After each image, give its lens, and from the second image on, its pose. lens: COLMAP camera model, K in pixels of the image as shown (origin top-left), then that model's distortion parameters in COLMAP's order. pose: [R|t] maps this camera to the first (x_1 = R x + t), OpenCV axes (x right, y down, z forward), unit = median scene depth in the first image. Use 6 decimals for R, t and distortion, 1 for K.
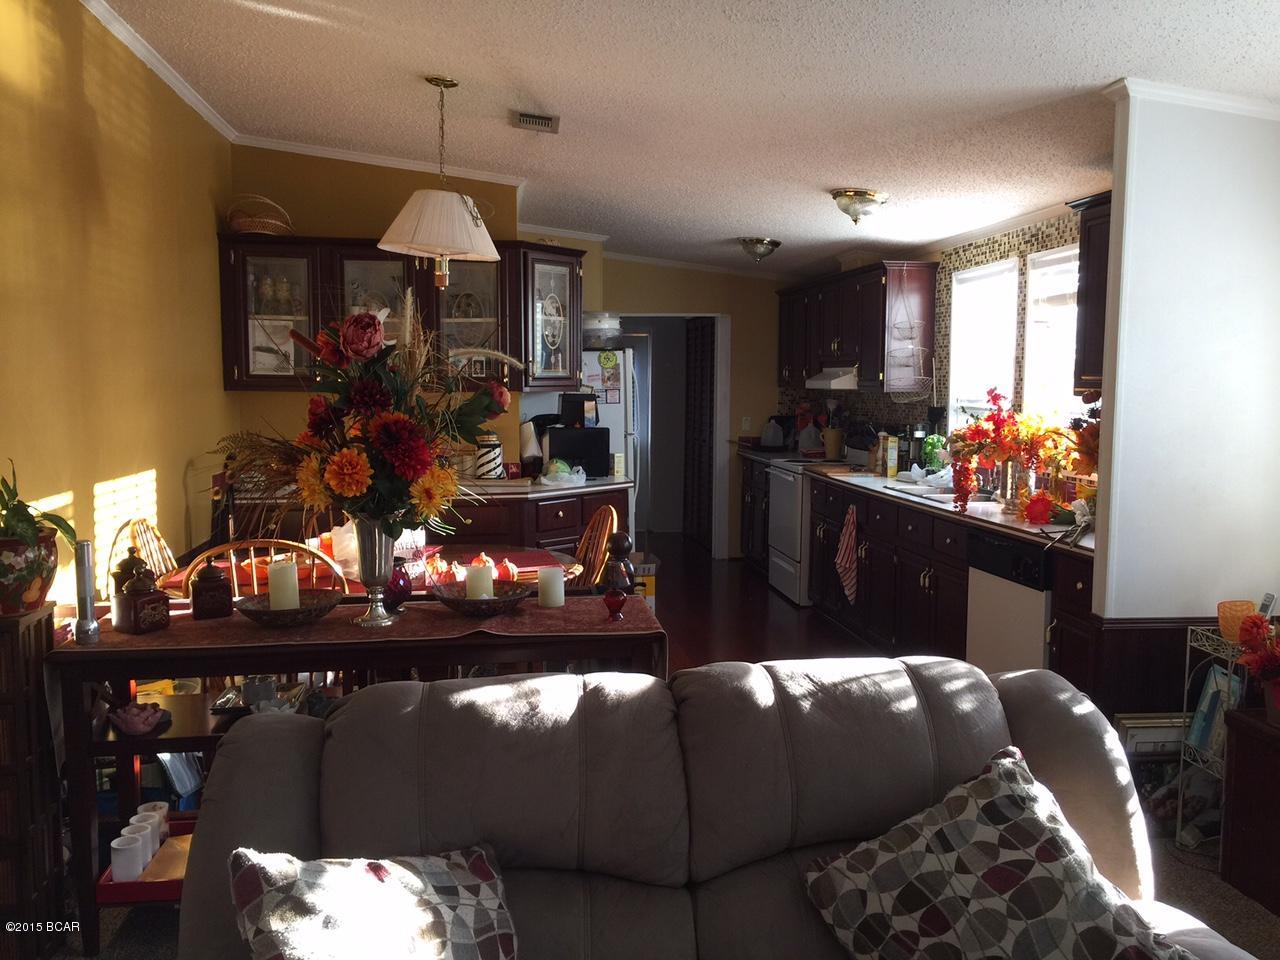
lens RADIAL K [[1087.7, 0, 638.6], [0, 1087.7, 481.8], [0, 0, 1]] dist [0.031847, -0.026035]
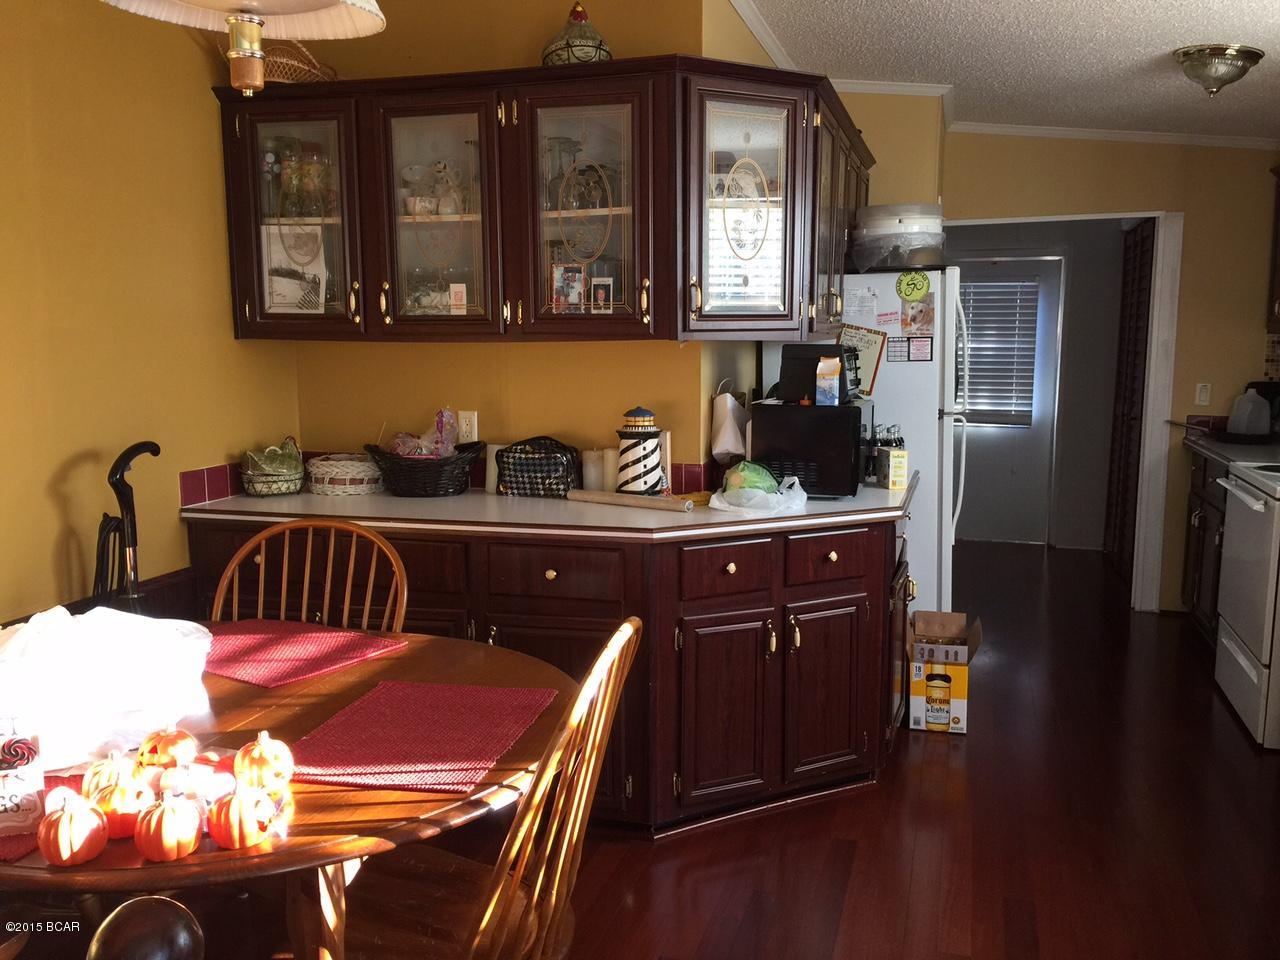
lens RADIAL K [[1087.7, 0, 642.0], [0, 1087.7, 477.4], [0, 0, 1]] dist [0.031847, -0.026035]
pose [[0.909833, 0.051979, -0.411705, 0.102581], [-0.035621, 0.998245, 0.047313, -0.037499], [0.413442, -0.028382, 0.910088, 0.470749]]
